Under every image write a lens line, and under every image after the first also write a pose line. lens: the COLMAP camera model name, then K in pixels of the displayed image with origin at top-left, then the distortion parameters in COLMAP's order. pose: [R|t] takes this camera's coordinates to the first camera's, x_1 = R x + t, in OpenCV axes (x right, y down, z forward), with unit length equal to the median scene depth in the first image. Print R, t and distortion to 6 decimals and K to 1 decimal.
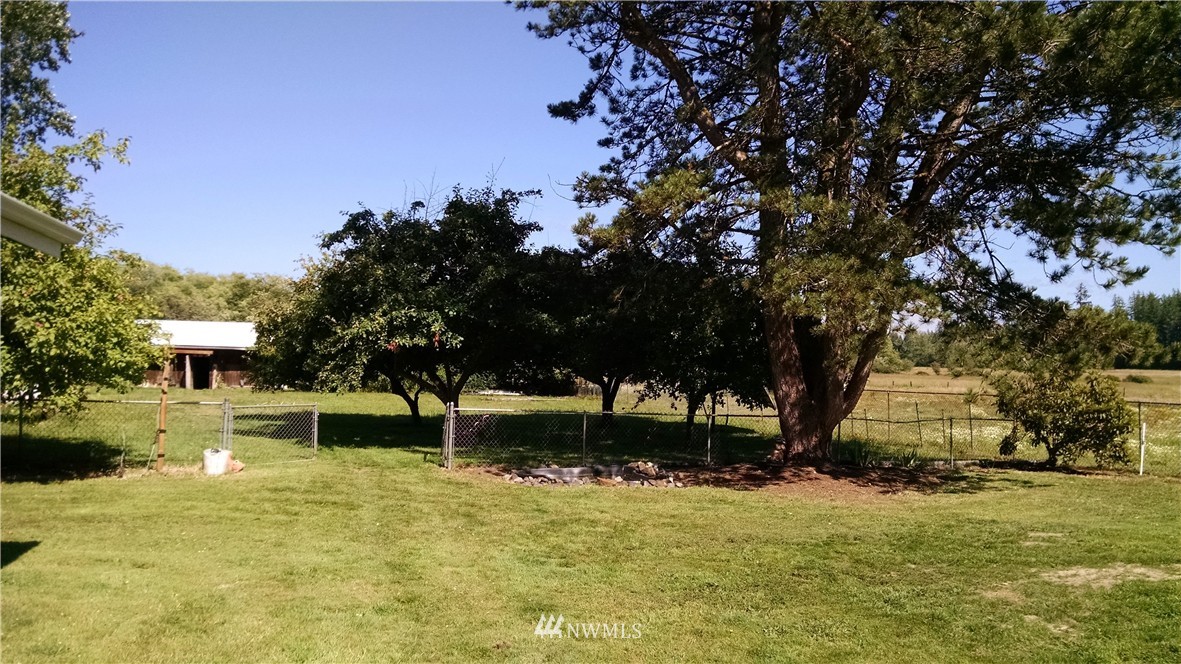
lens RADIAL K [[771.1, 0, 590.5], [0, 771.1, 332.0], [0, 0, 1]] dist [0.029001, -0.106514]
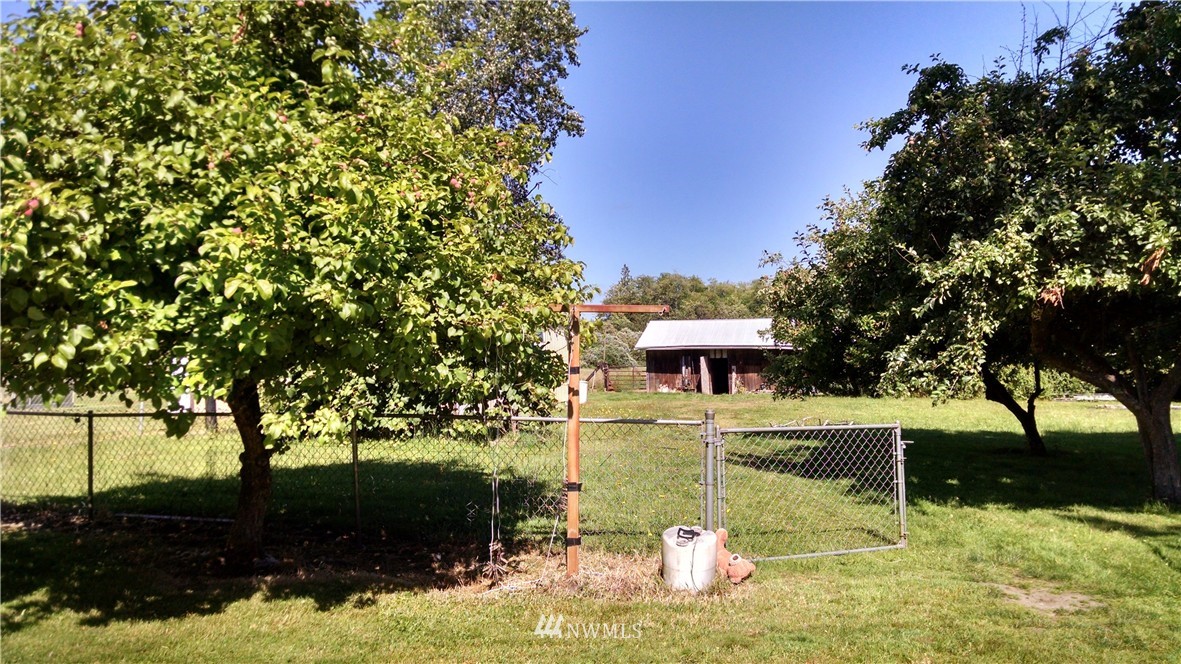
lens RADIAL K [[916.1, 0, 590.5], [0, 916.1, 332.0], [0, 0, 1]] dist [-0.004396, -0.002099]
pose [[0.819593, -0.042686, -0.571354, -0.167798], [0.046488, 0.998887, -0.007941, 0.030857], [0.571057, -0.020053, 0.820665, 0.395762]]
